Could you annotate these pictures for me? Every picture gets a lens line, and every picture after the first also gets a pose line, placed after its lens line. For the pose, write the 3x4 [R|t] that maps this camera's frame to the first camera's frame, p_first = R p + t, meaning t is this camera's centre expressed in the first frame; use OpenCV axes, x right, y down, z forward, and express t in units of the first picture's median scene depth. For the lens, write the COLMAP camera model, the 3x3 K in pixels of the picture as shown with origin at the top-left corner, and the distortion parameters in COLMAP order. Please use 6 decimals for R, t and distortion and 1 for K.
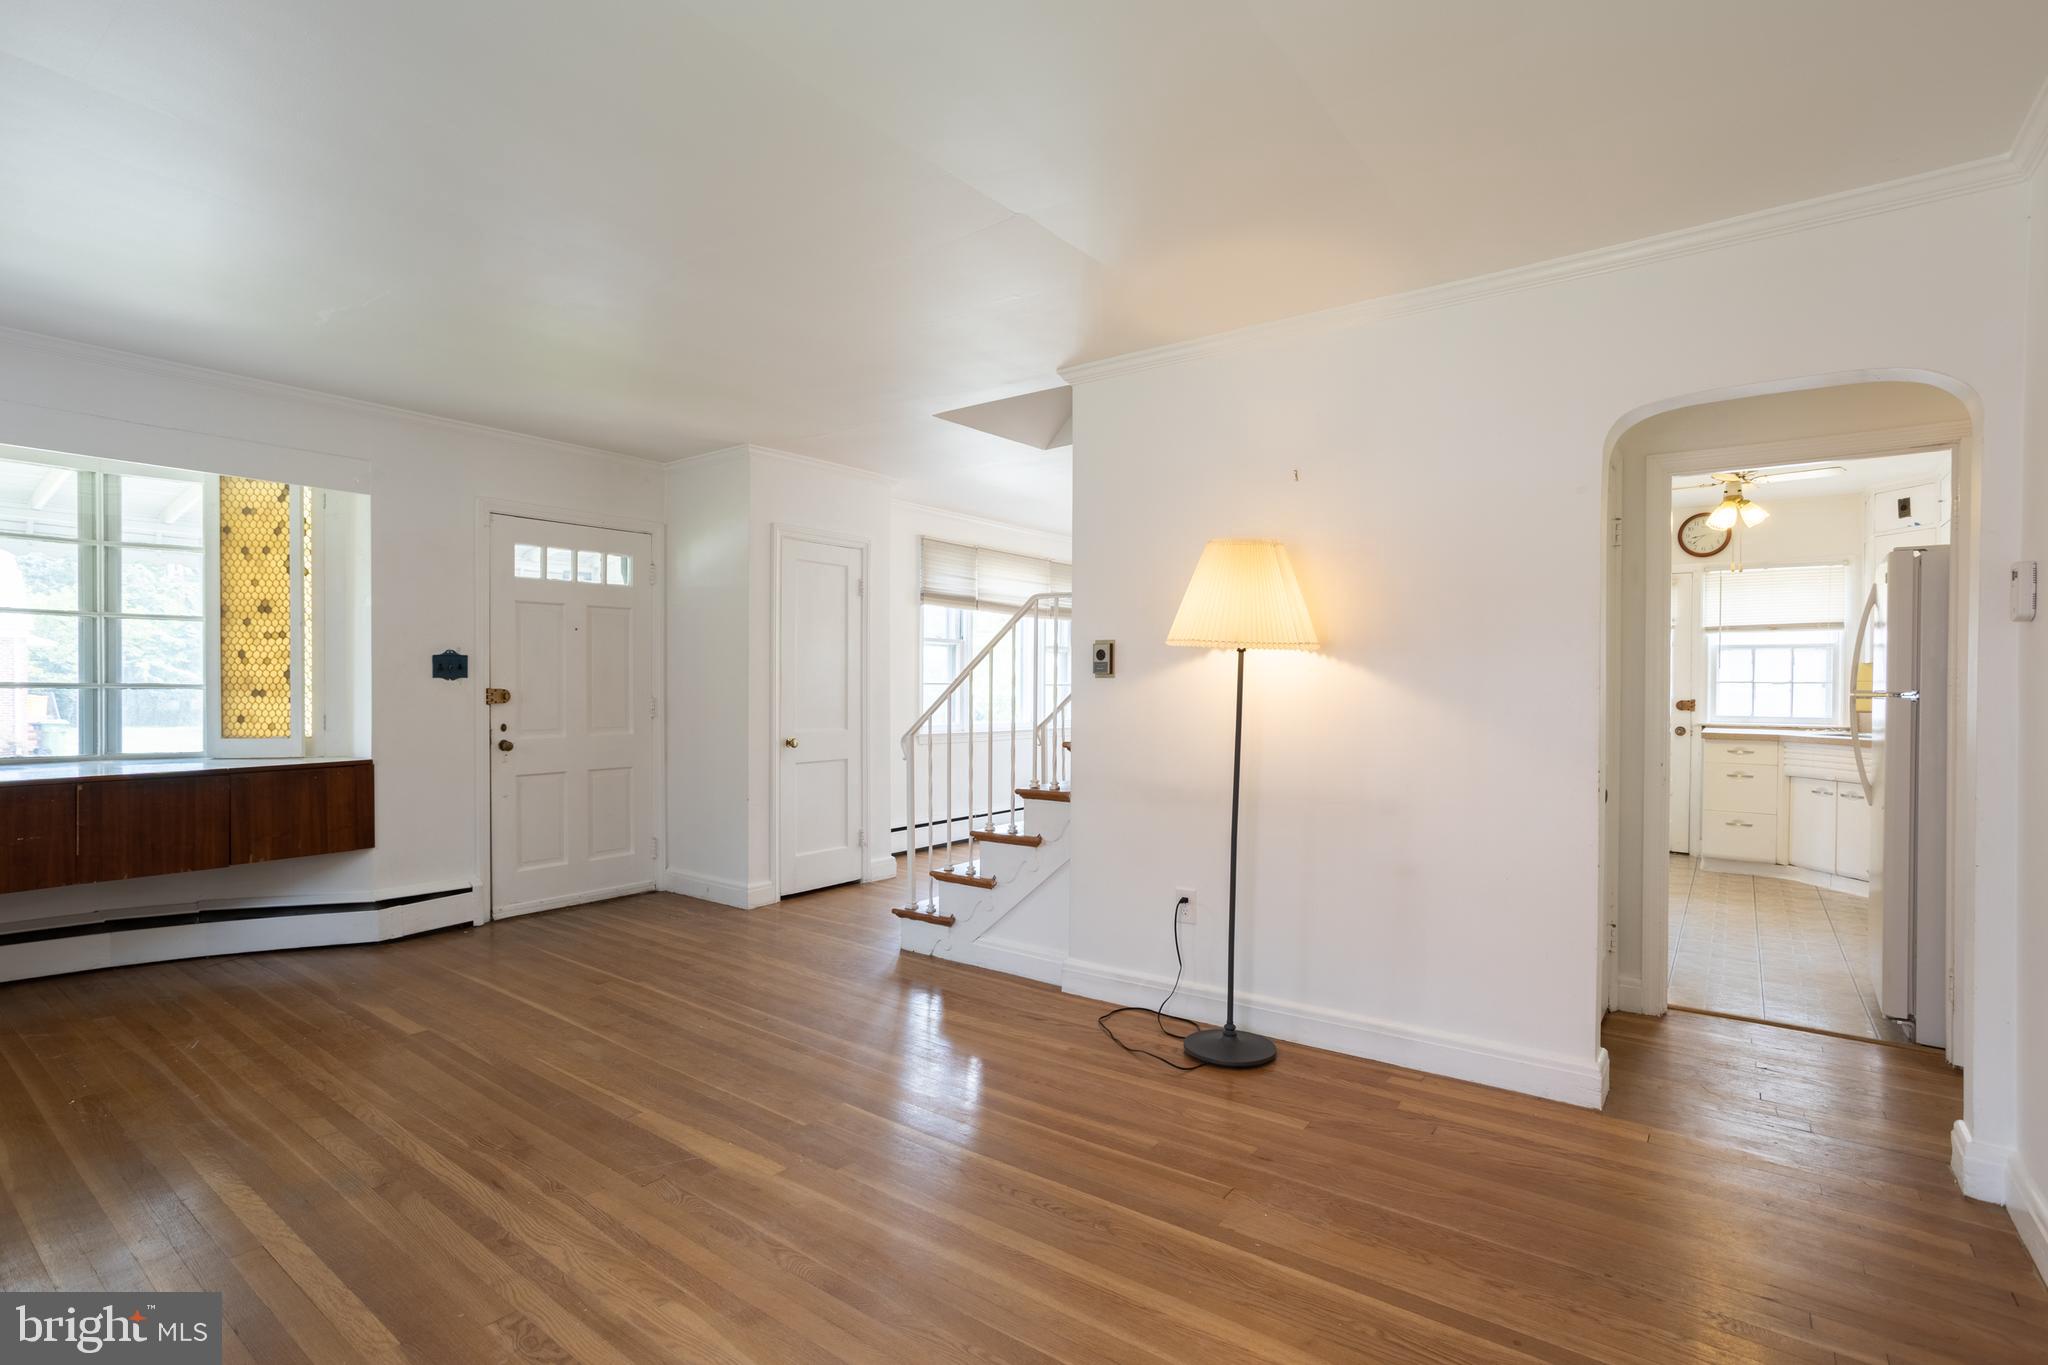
lens RADIAL K [[979.1, 0, 1024.3], [0, 979.1, 693.0], [0, 0, 1]] dist [-0.060545, 0.032847]
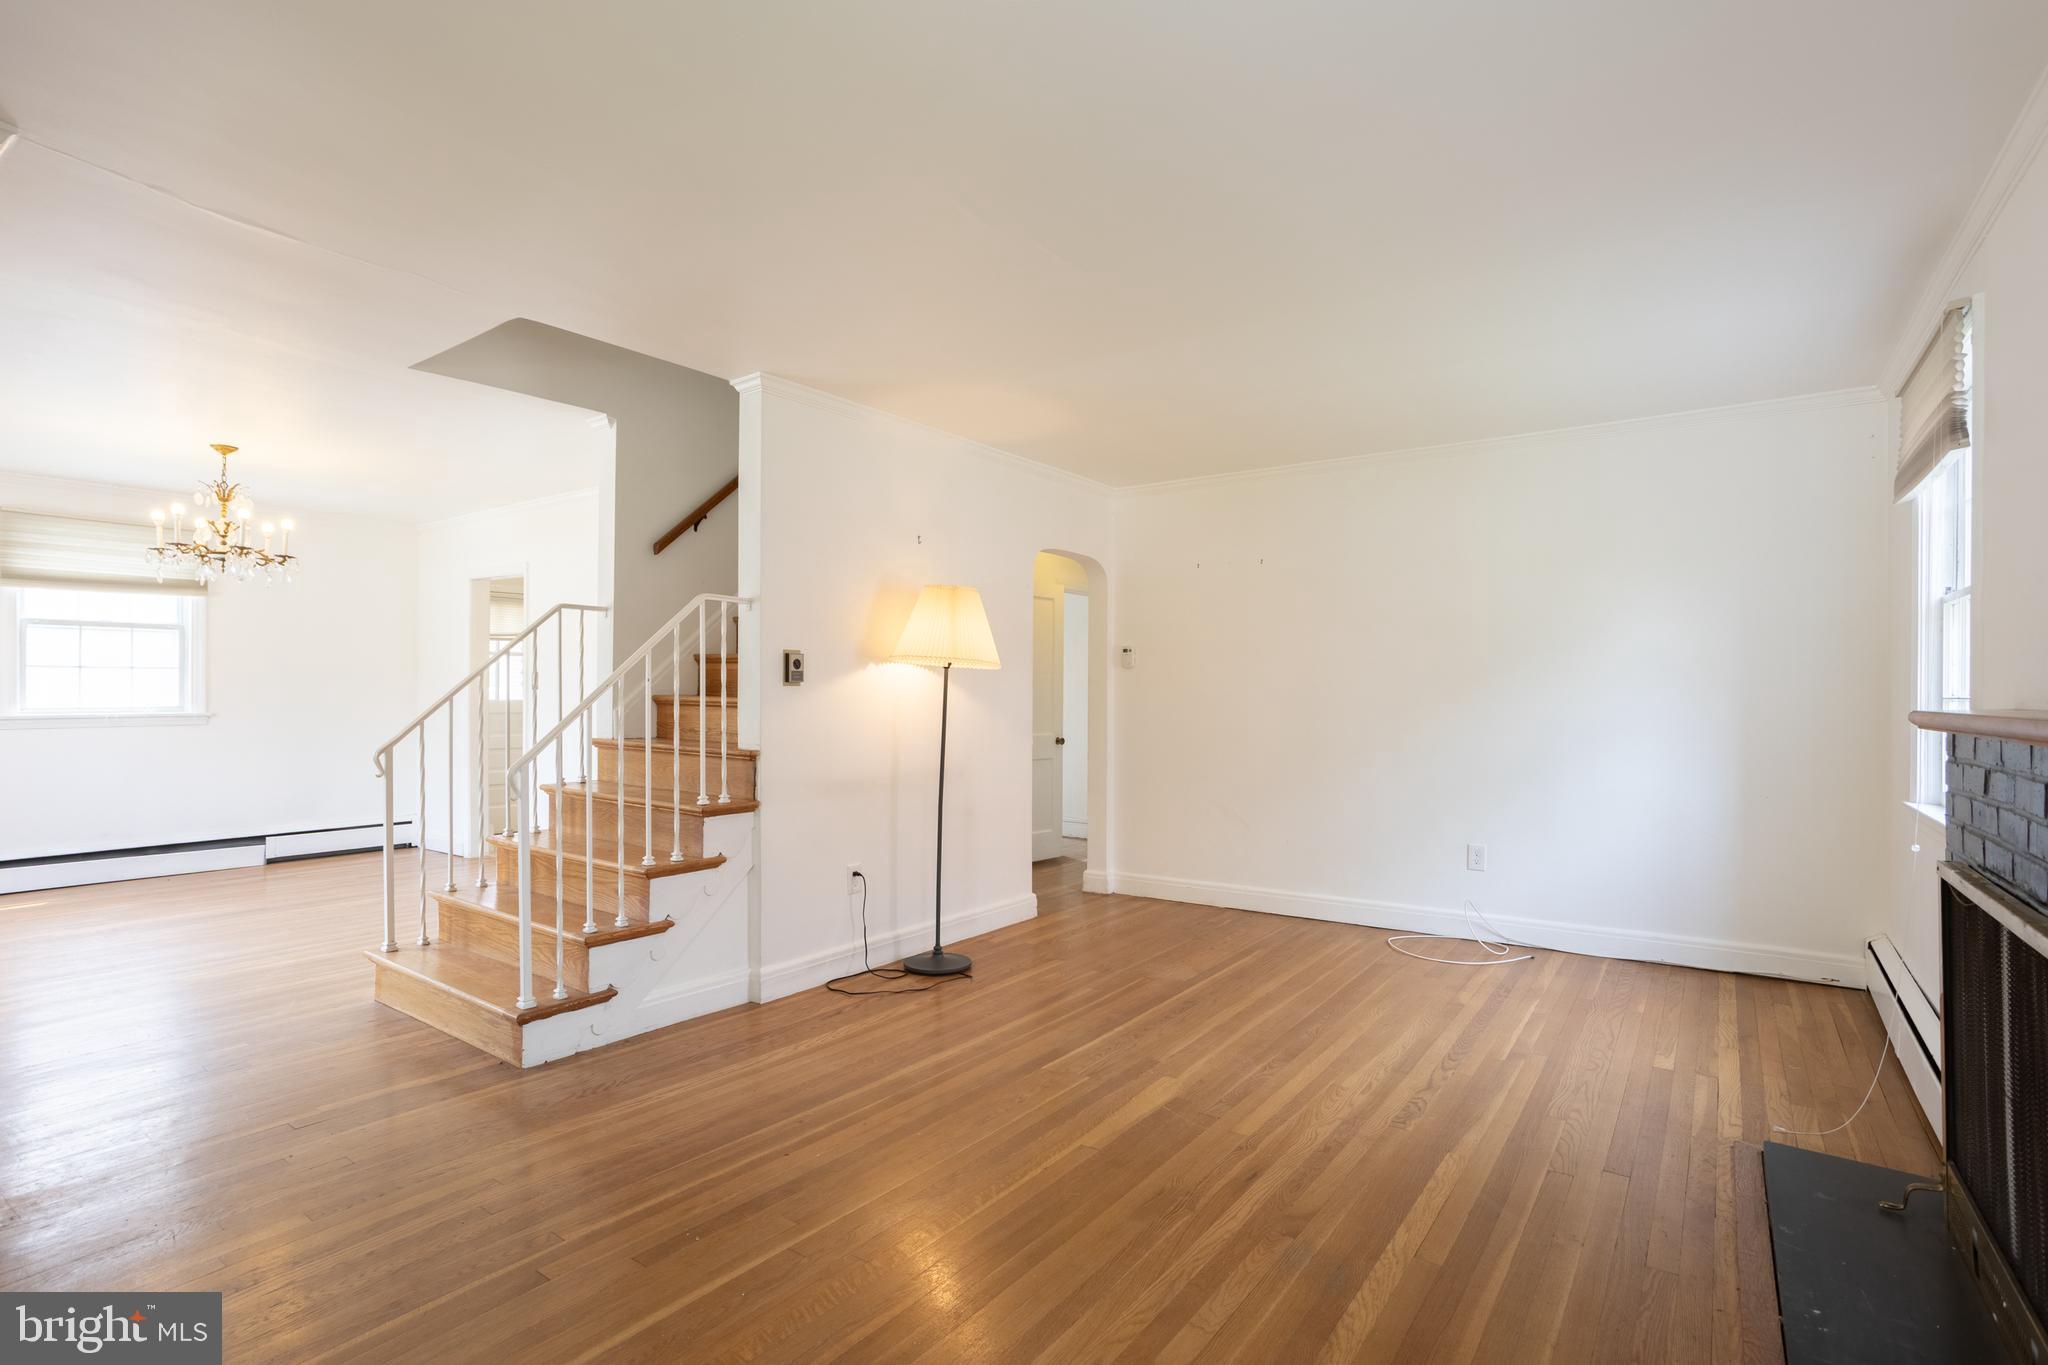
lens RADIAL K [[979.1, 0, 1024.3], [0, 979.1, 693.0], [0, 0, 1]] dist [-0.060545, 0.032847]
pose [[-0.006766, -0.007025, 0.999952, -1.123757], [0.005651, 0.999959, 0.007063, -0.016198], [-0.999961, 0.005698, -0.006726, 0.880333]]
